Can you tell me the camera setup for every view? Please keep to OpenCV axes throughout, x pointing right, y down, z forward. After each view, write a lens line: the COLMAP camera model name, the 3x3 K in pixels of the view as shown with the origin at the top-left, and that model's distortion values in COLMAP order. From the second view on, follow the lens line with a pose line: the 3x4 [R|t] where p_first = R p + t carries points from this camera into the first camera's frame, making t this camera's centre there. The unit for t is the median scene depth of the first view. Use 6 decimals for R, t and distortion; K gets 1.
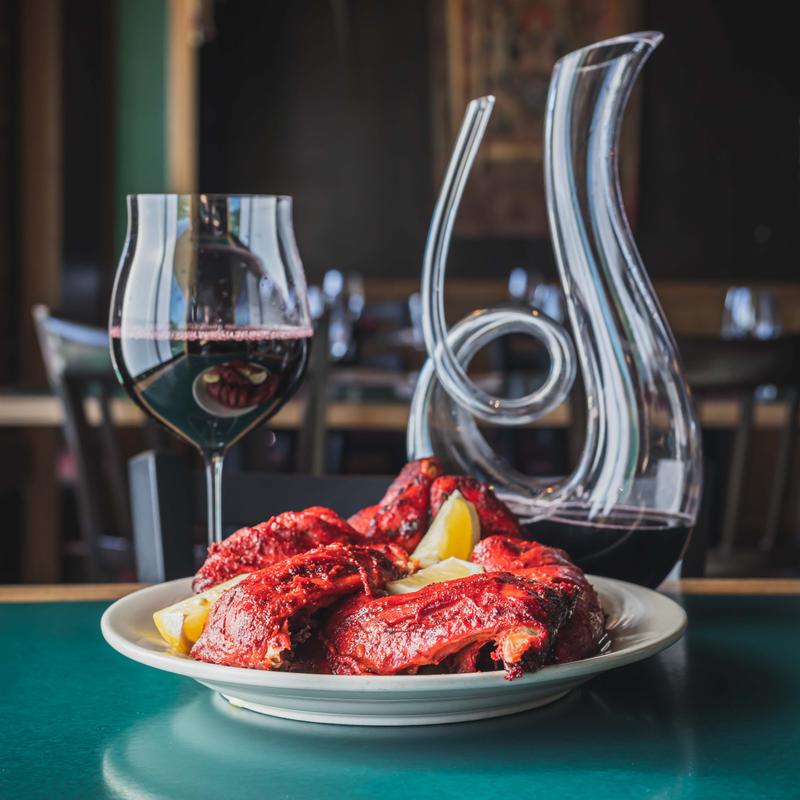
lens RADIAL K [[1642.5, 0, 400.2], [0, 1642.5, 400.0], [0, 0, 1]] dist [0.097531, 0.000000]
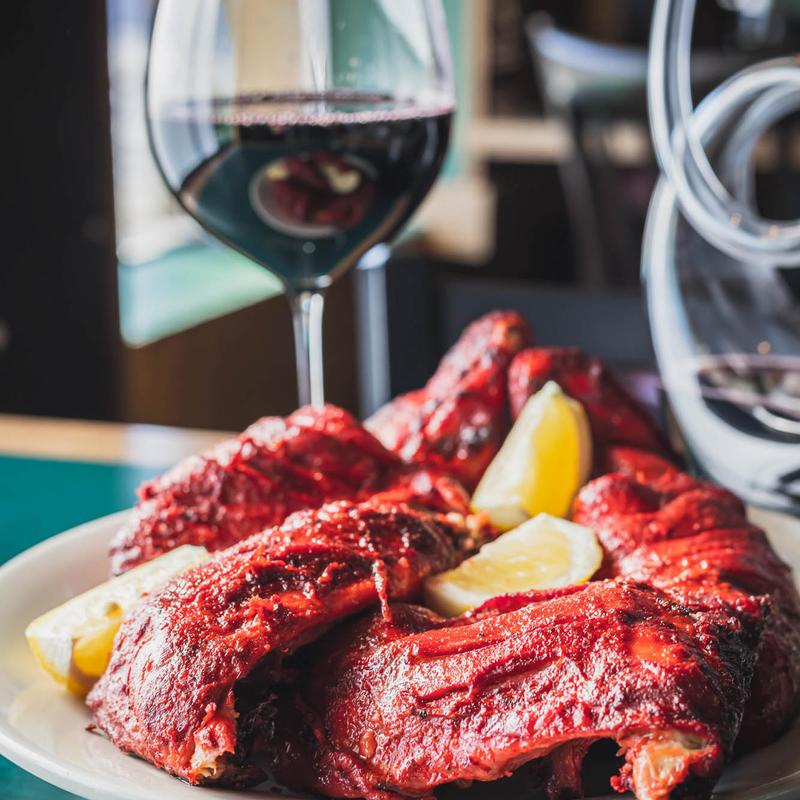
lens RADIAL K [[1642.5, 0, 399.2], [0, 1642.5, 399.5], [0, 0, 1]] dist [0.097531, 0.000000]
pose [[0.997697, -0.003176, -0.067756, 0.022763], [0.015155, 0.984088, 0.177032, -0.054510], [0.066116, -0.177651, 0.981870, 0.475430]]
